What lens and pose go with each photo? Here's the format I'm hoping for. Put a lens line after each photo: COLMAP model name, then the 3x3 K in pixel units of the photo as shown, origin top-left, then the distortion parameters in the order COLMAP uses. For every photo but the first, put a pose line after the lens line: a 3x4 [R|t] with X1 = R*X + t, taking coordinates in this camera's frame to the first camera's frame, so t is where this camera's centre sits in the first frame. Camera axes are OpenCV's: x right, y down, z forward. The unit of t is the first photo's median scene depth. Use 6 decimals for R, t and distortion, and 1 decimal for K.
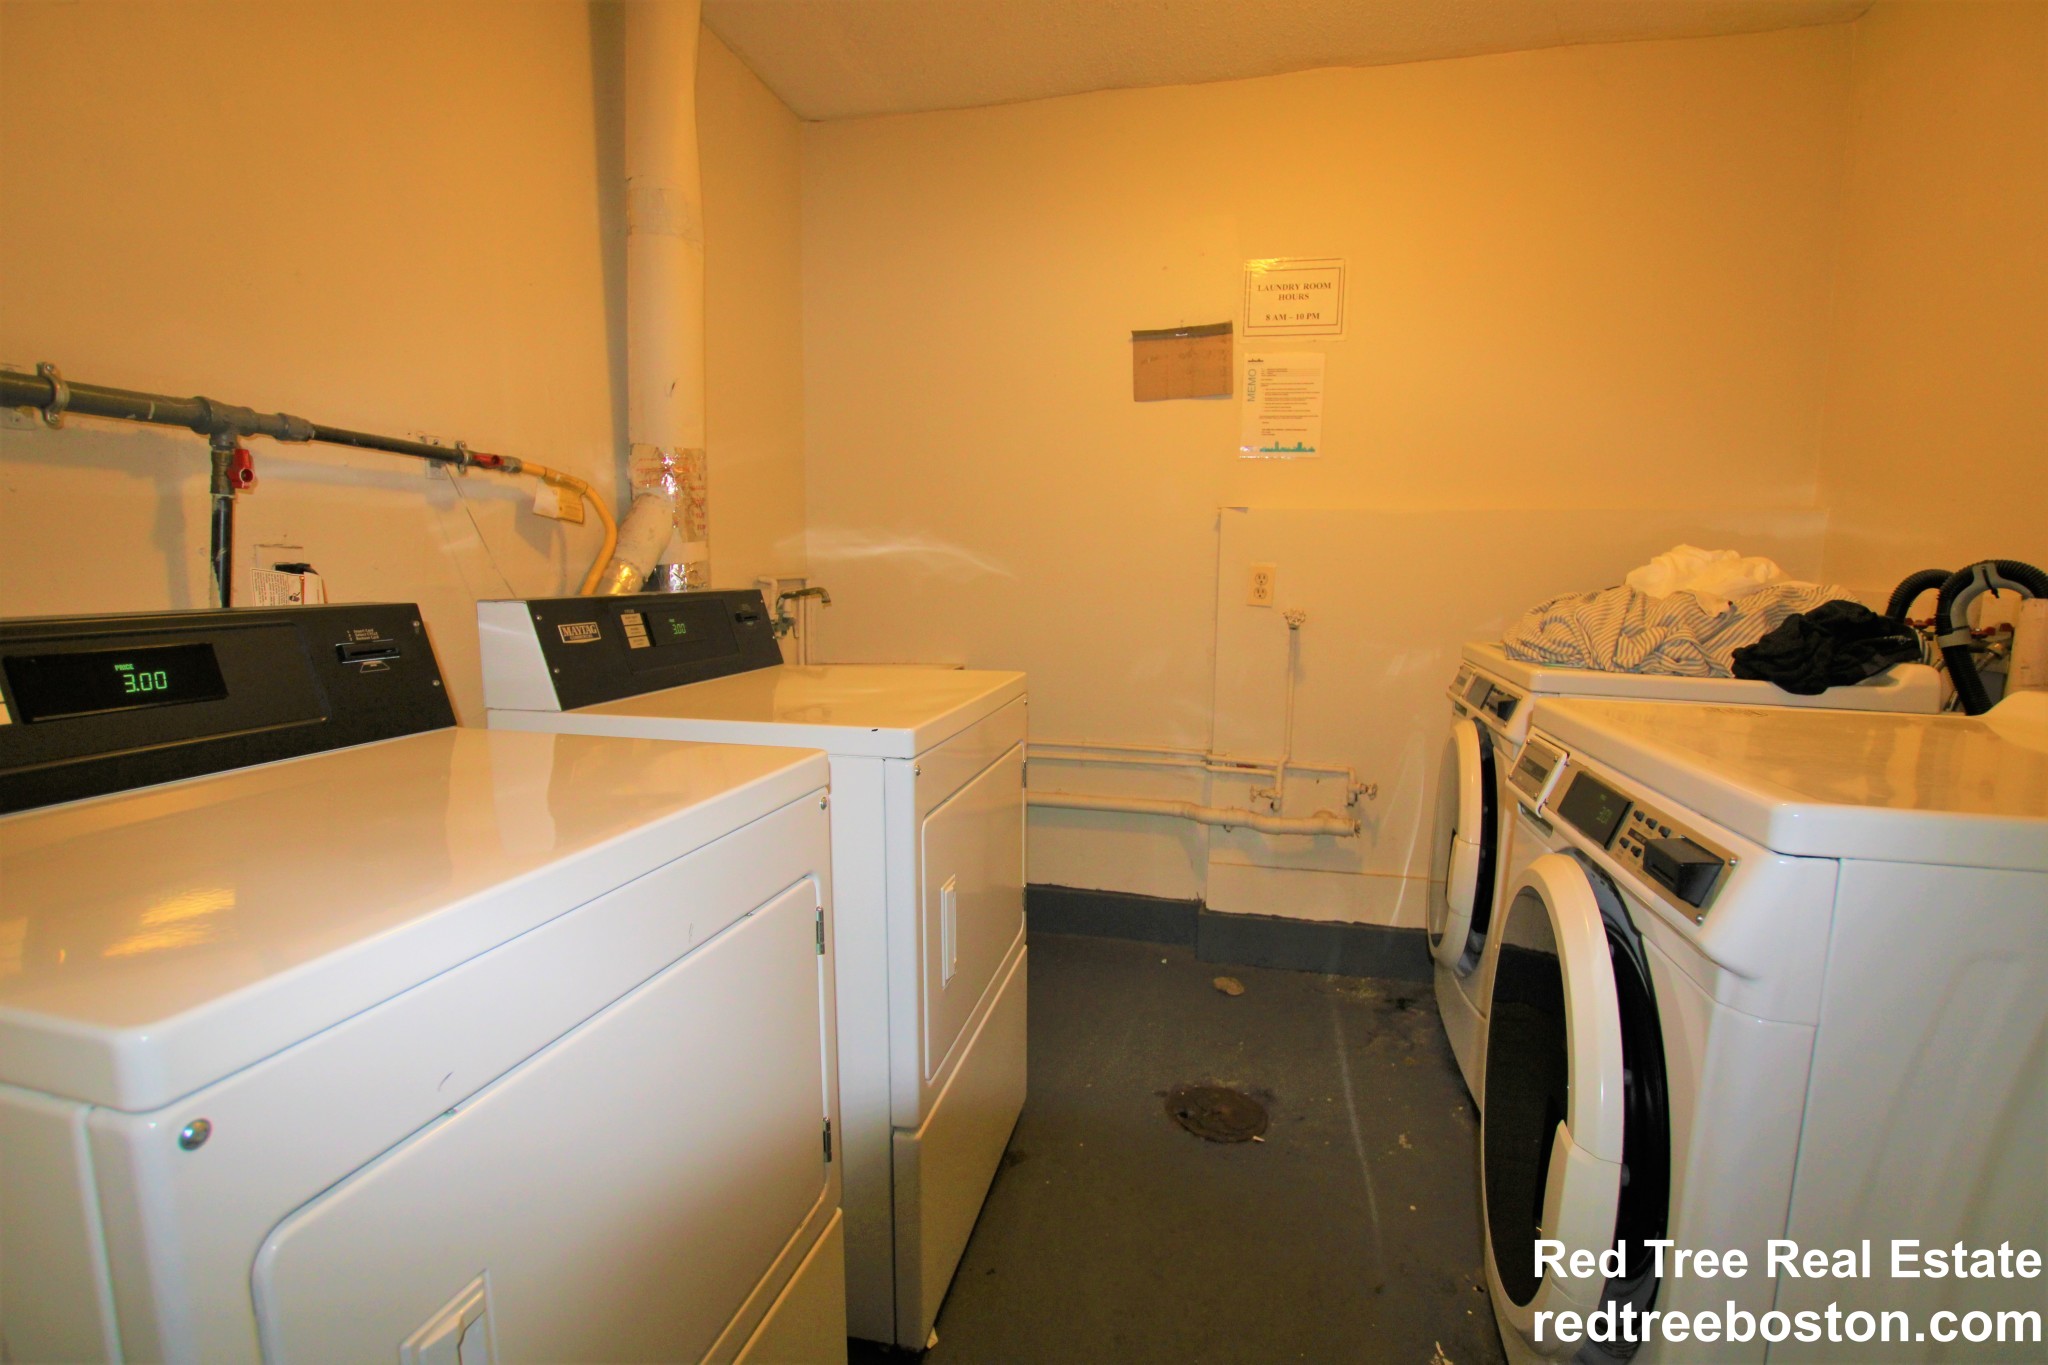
lens RADIAL K [[936.2, 0, 1024.0], [0, 936.2, 682.5], [0, 0, 1]] dist [-0.027084, -0.000248]
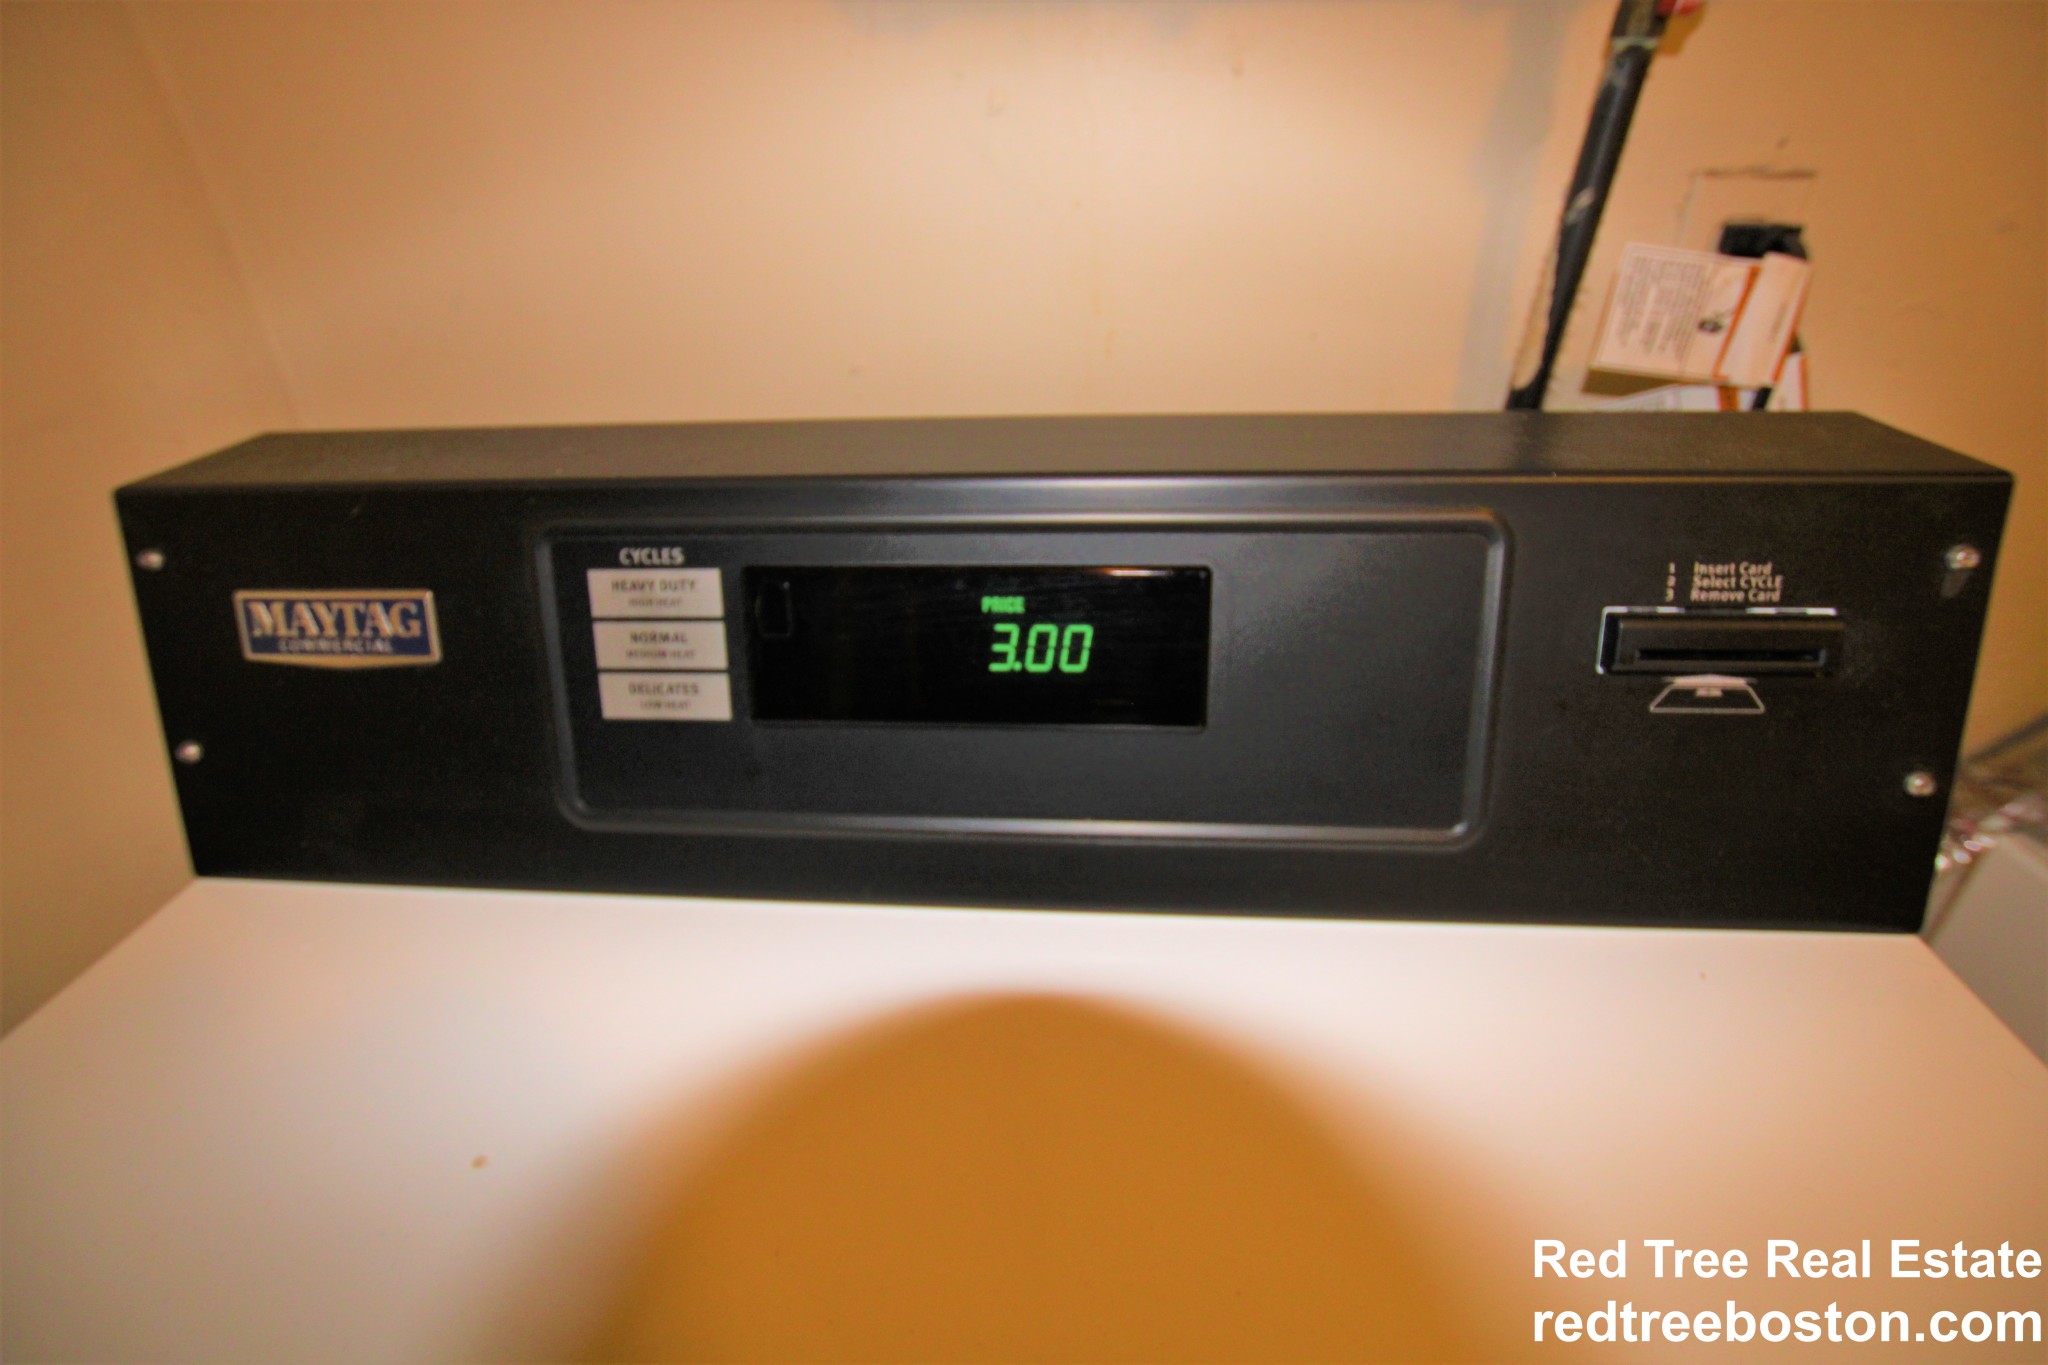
lens RADIAL K [[936.2, 0, 1024.0], [0, 936.2, 682.5], [0, 0, 1]] dist [-0.027084, -0.000248]
pose [[0.157769, 0.484015, -0.860720, -0.609822], [-0.083817, 0.875054, 0.476713, -0.175316], [0.983912, -0.003067, 0.178626, 0.914585]]
